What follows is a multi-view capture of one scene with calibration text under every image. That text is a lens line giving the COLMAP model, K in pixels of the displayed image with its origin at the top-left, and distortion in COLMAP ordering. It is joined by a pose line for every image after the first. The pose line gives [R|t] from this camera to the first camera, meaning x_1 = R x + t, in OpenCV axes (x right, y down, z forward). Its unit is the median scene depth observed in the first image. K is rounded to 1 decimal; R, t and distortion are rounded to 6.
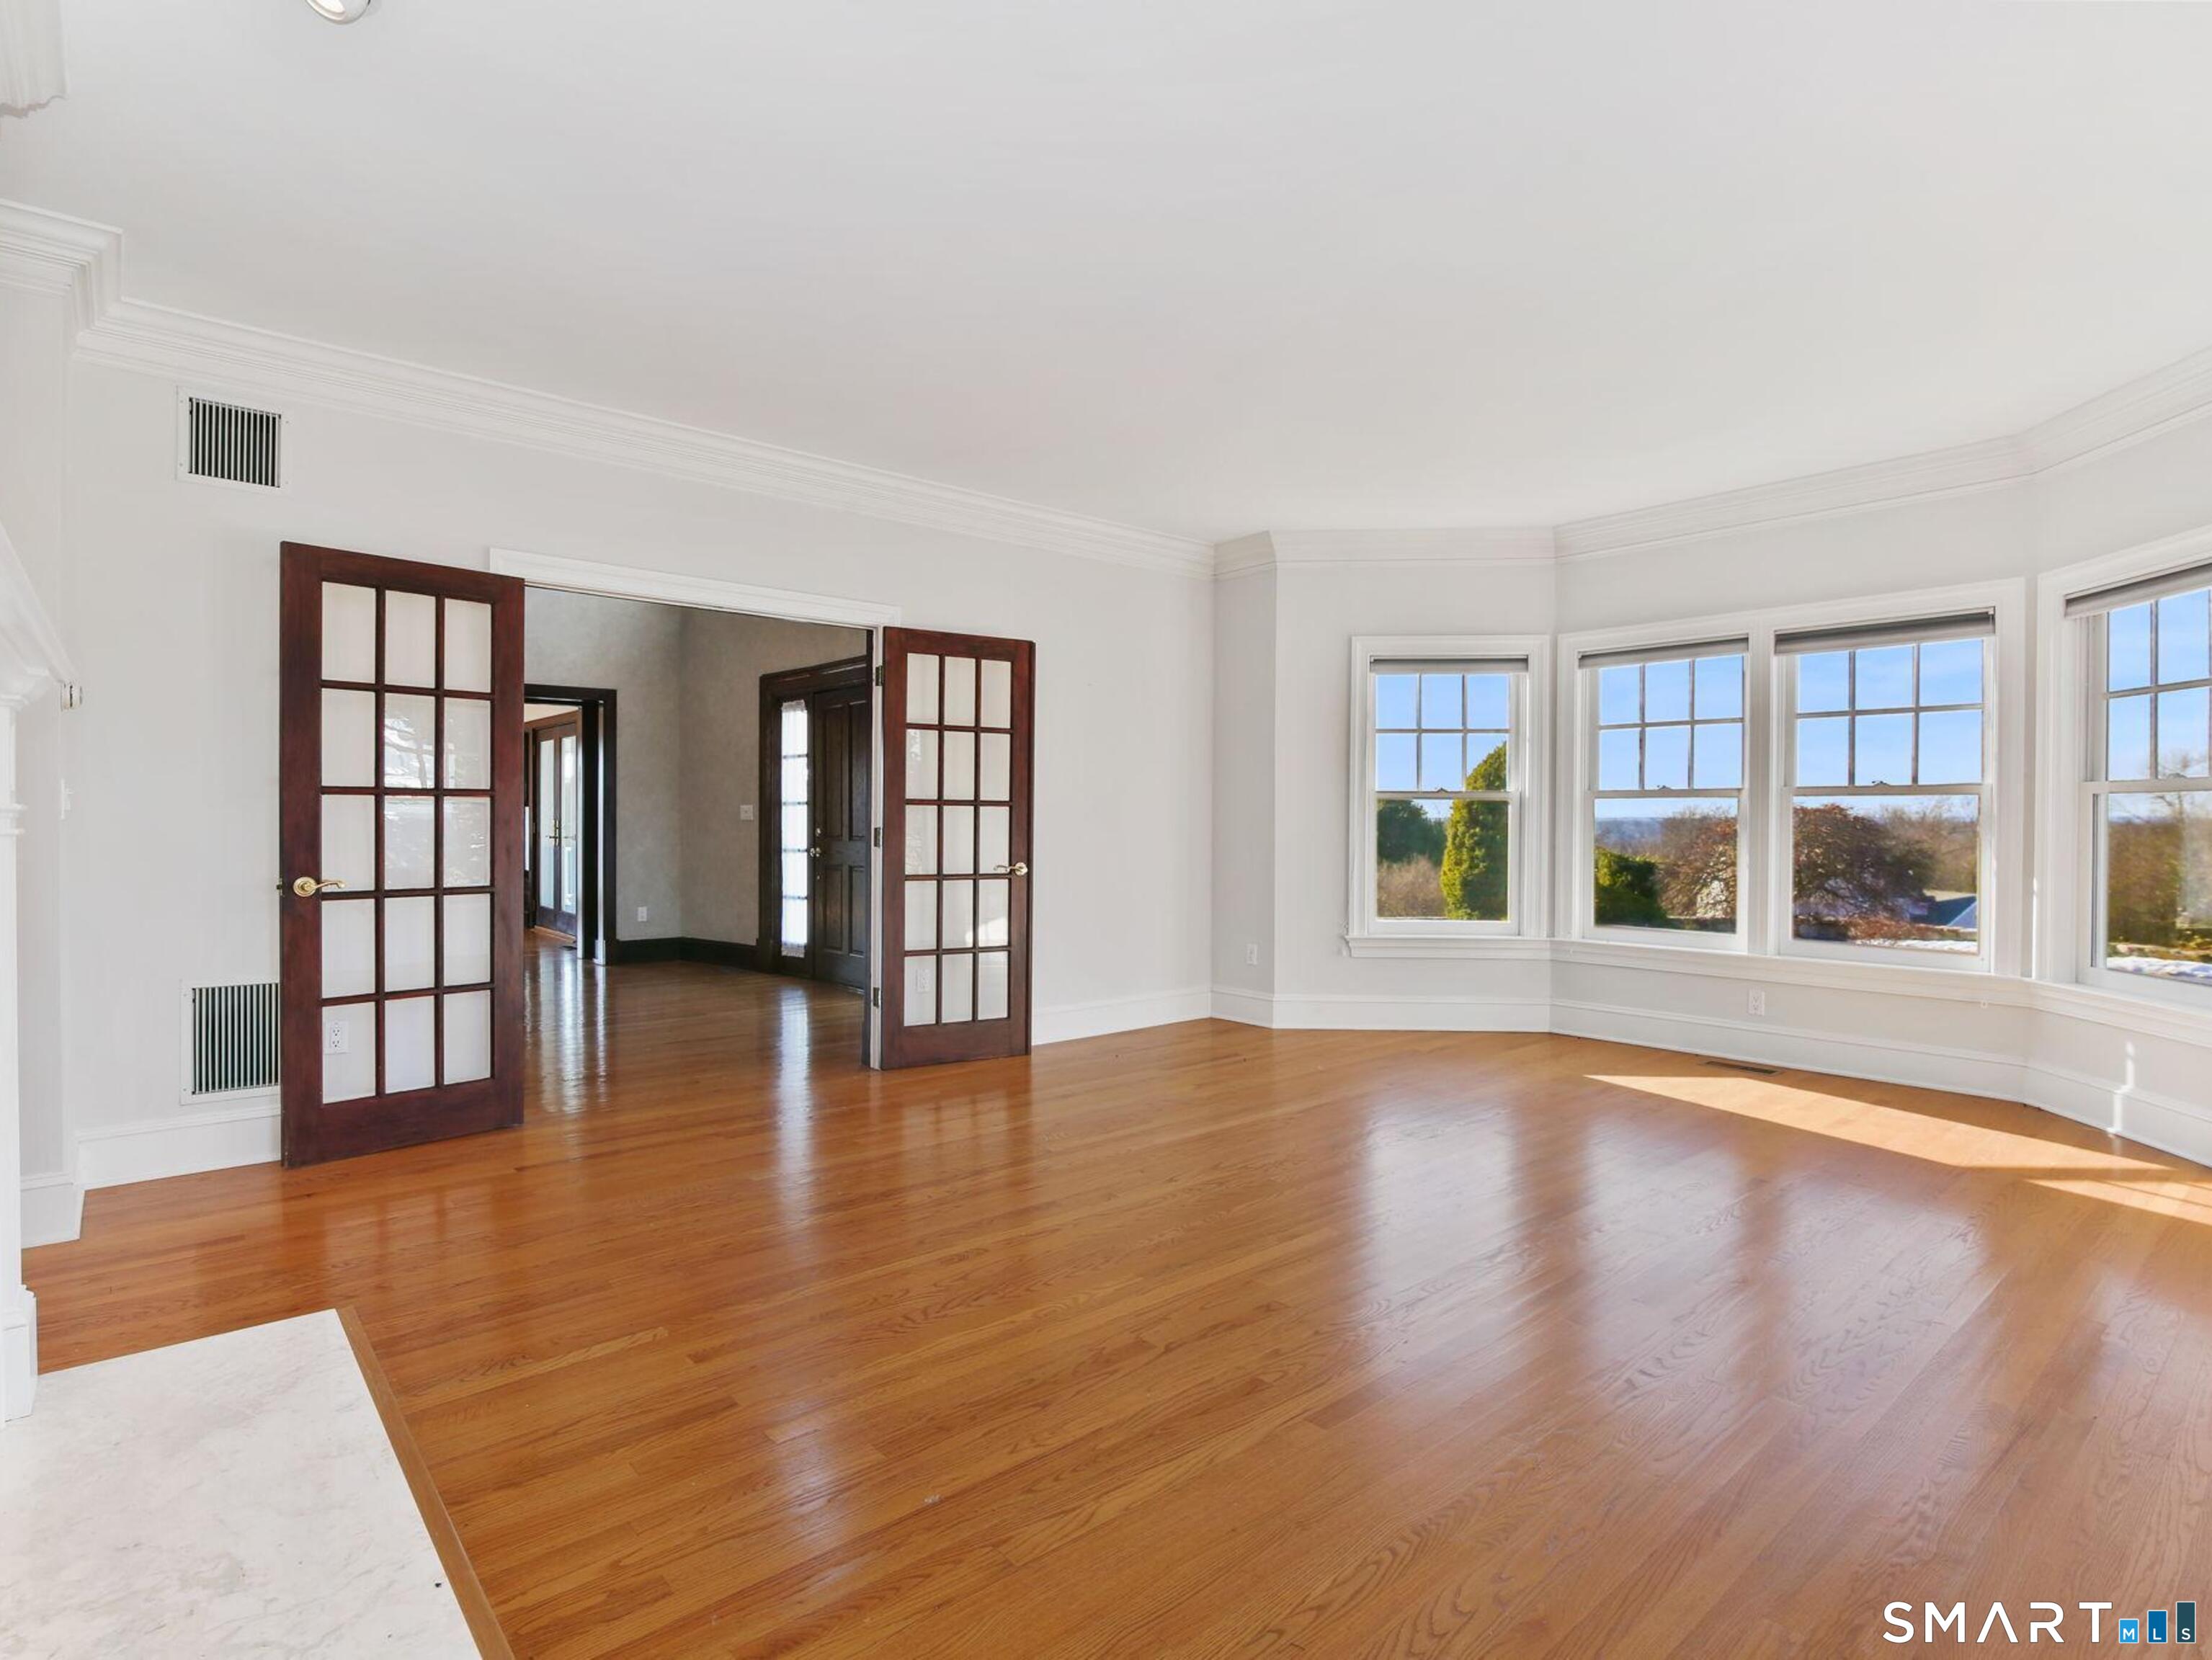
lens RADIAL K [[1215.6, 0, 1106.7], [0, 1215.6, 832.9], [0, 0, 1]] dist [-0.020083, 0.002592]
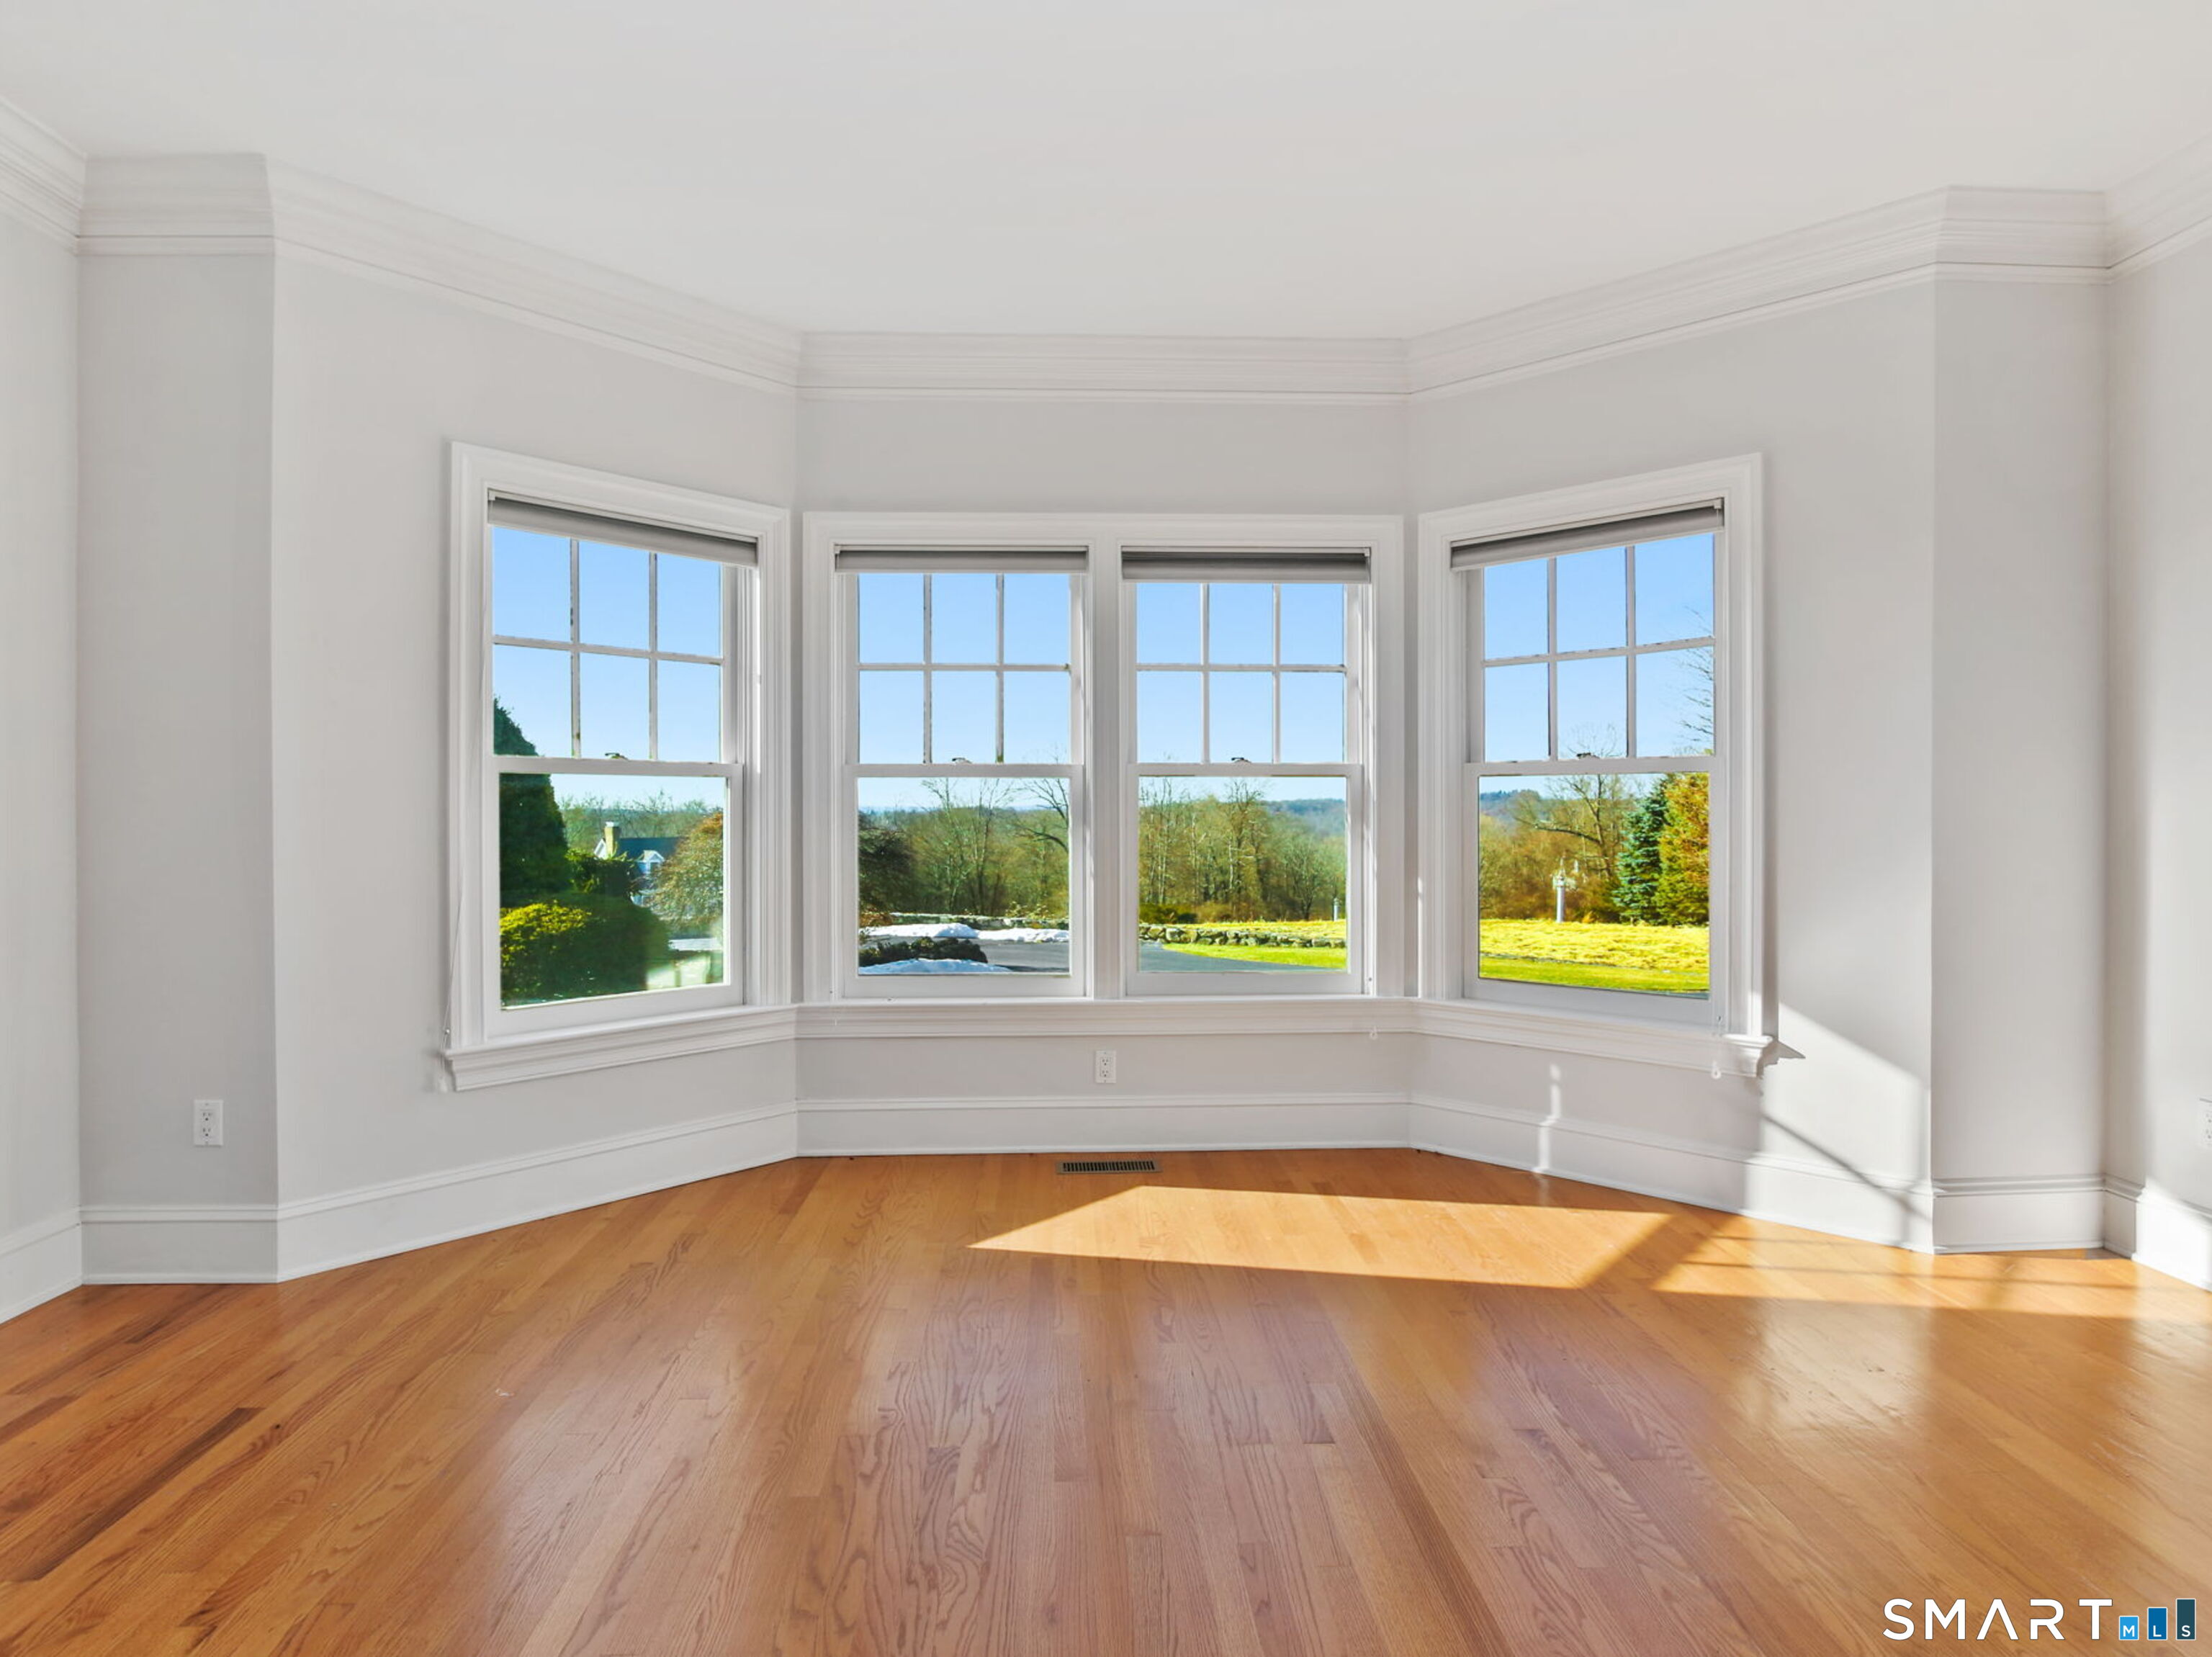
lens RADIAL K [[1215.7, 0, 1085.1], [0, 1215.7, 820.5], [0, 0, 1]] dist [-0.020083, 0.002592]
pose [[0.615857, -0.019774, 0.787609, -0.029638], [0.012809, 0.999804, 0.015085, -0.014329], [-0.787754, 0.000798, 0.615990, 0.531018]]
